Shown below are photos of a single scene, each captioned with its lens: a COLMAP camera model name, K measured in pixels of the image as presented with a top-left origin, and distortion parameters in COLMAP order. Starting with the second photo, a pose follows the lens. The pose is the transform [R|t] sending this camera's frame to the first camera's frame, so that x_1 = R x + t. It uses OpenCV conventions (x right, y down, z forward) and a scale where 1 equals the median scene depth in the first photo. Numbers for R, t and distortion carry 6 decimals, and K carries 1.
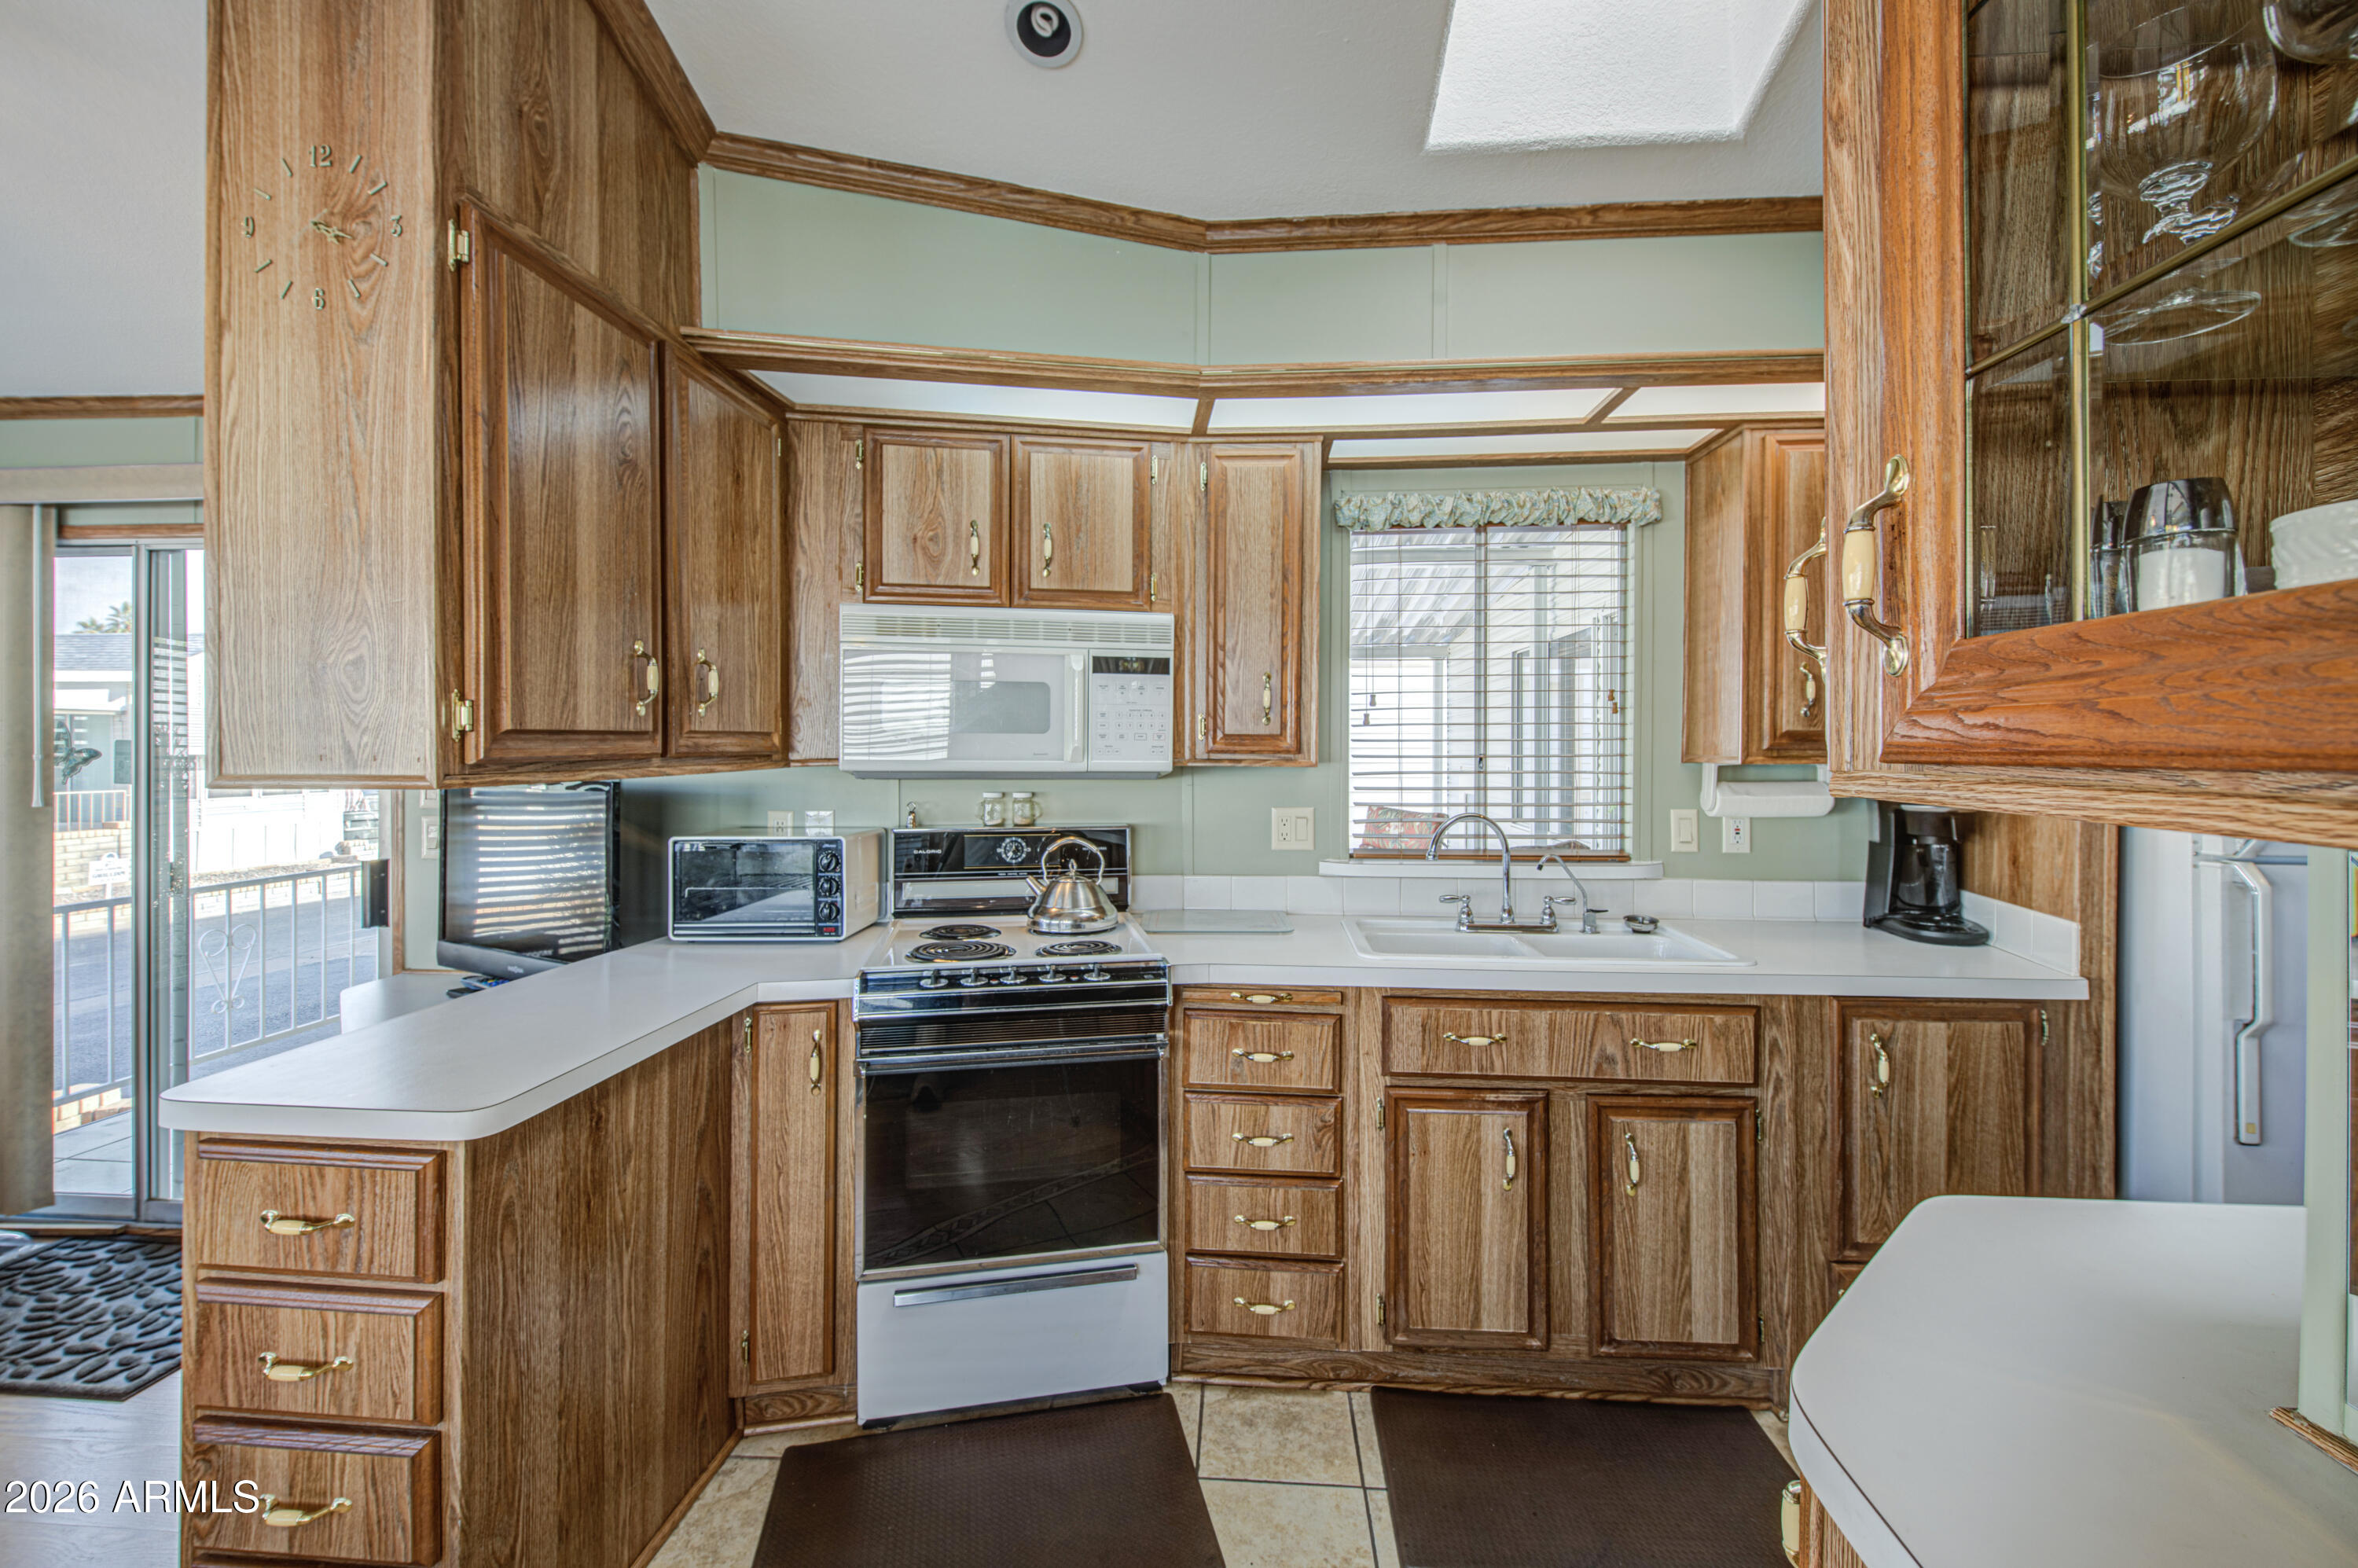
lens RADIAL K [[968.0, 0, 1210.6], [0, 968.0, 745.6], [0, 0, 1]] dist [0.001653, -0.001936]
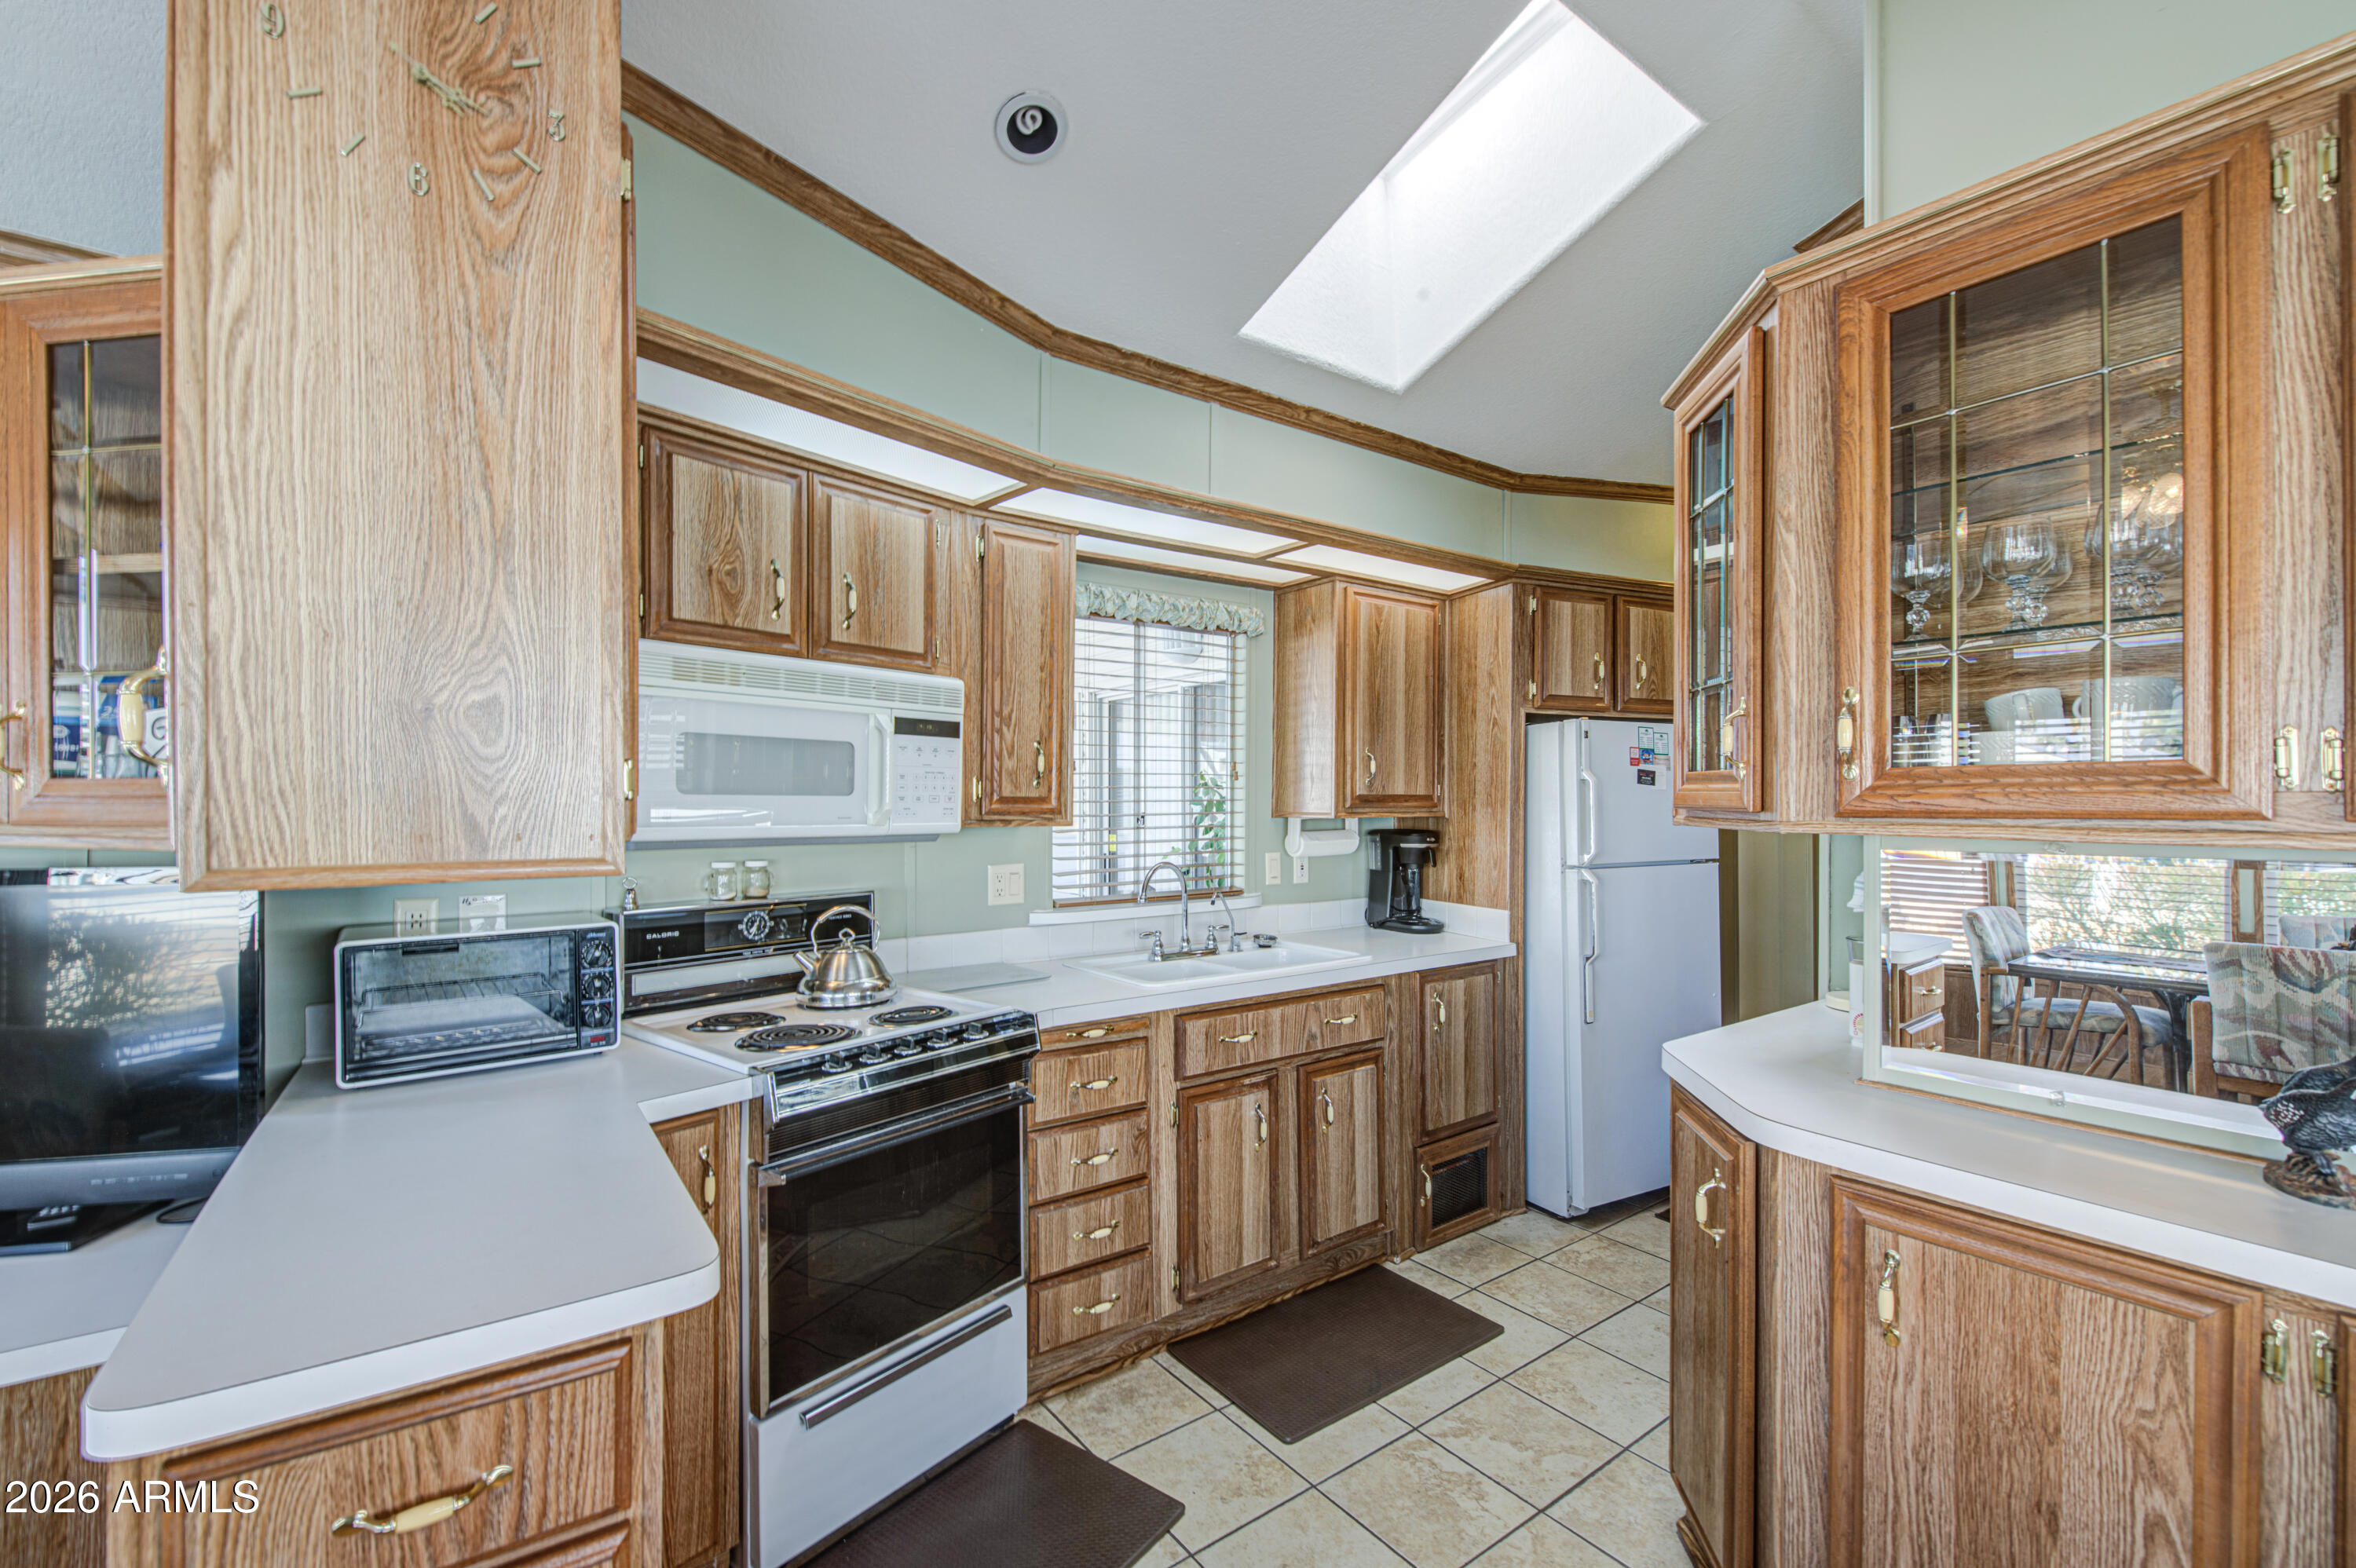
lens RADIAL K [[967.1, 0, 1190.3], [0, 967.1, 799.4], [0, 0, 1]] dist [0.001653, -0.001936]
pose [[0.766951, -0.001291, 0.641704, -0.581332], [0.002465, 0.999997, -0.000933, -0.008197], [-0.641700, 0.002297, 0.766952, 0.068402]]
